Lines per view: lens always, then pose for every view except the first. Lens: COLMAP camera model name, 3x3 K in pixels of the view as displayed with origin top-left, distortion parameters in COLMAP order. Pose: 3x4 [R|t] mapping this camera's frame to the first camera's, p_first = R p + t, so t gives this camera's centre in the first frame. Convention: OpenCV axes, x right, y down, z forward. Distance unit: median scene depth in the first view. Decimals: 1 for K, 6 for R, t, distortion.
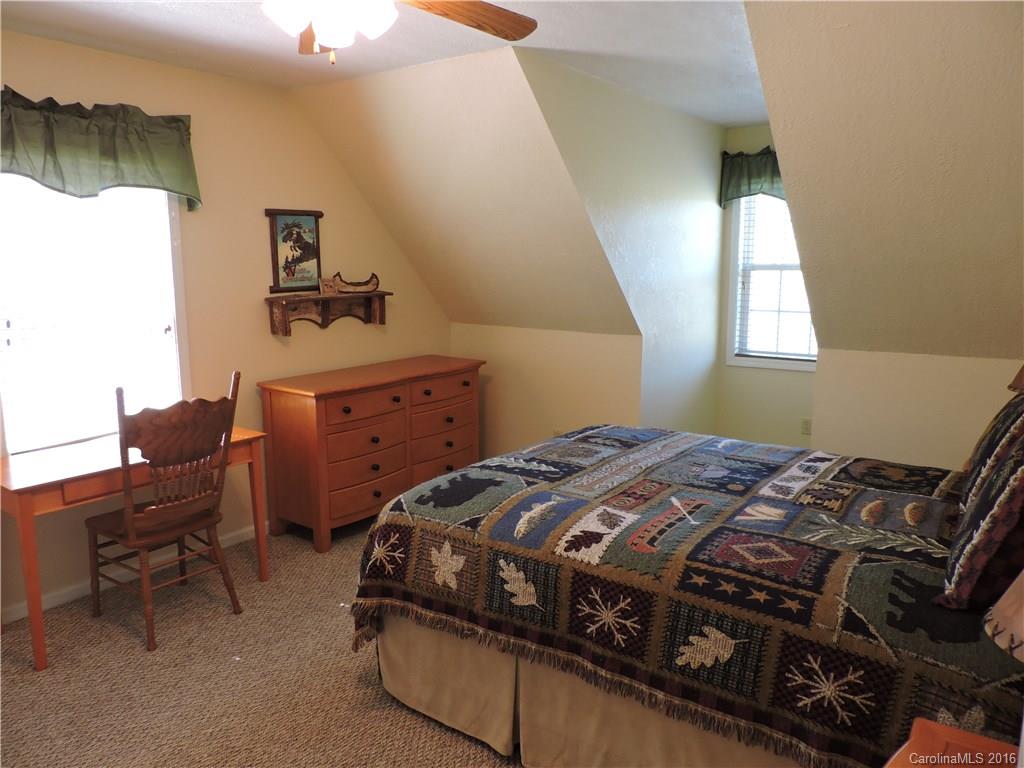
lens RADIAL K [[727.8, 0, 513.9], [0, 727.8, 385.1], [0, 0, 1]] dist [-0.024219, 0.001535]
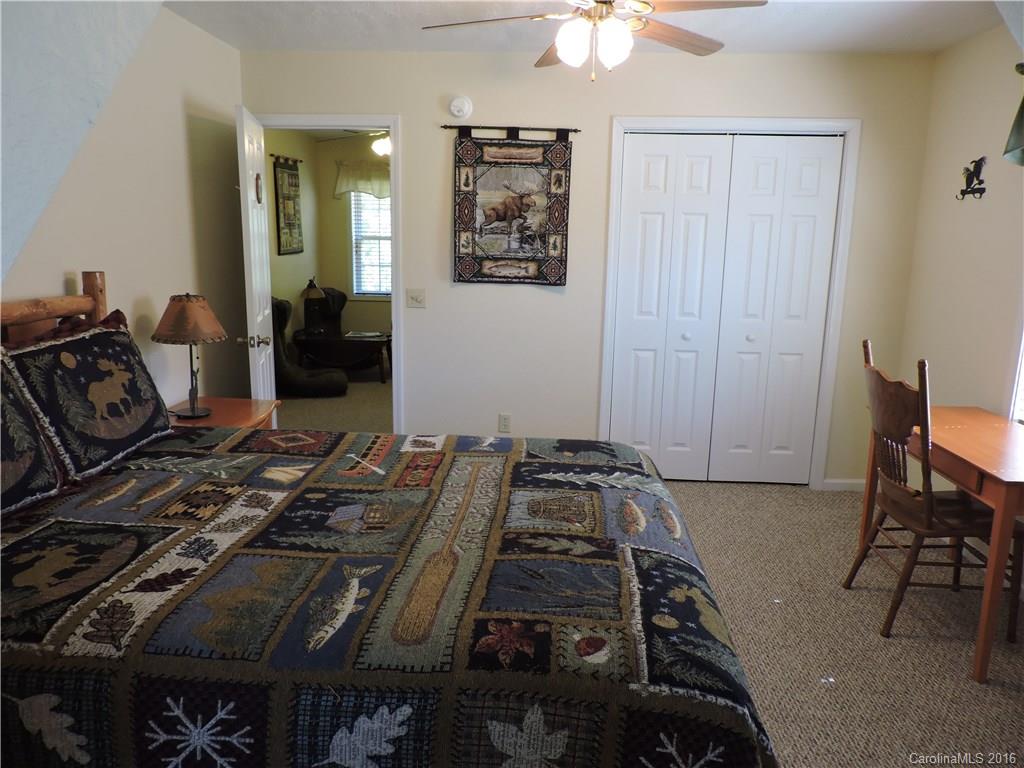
lens RADIAL K [[727.8, 0, 513.9], [0, 727.8, 385.1], [0, 0, 1]] dist [-0.024219, 0.001535]
pose [[-0.839234, 0.096628, -0.535116, 0.548512], [-0.108336, 0.934645, 0.338678, -0.271110], [0.532869, 0.342202, -0.773917, 1.723784]]
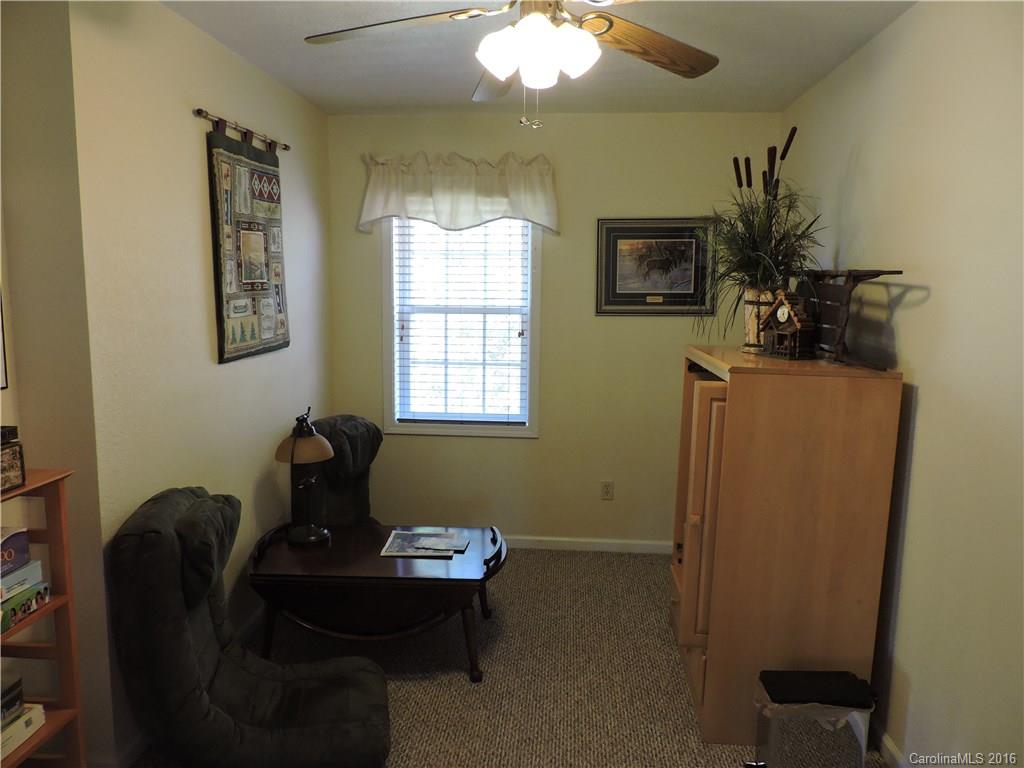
lens RADIAL K [[727.8, 0, 513.9], [0, 727.8, 385.1], [0, 0, 1]] dist [-0.024219, 0.001535]
pose [[-0.855332, 0.063321, -0.514196, 0.350072], [-0.096816, 0.955482, 0.278711, -0.187236], [0.508953, 0.288173, -0.811124, 1.168421]]
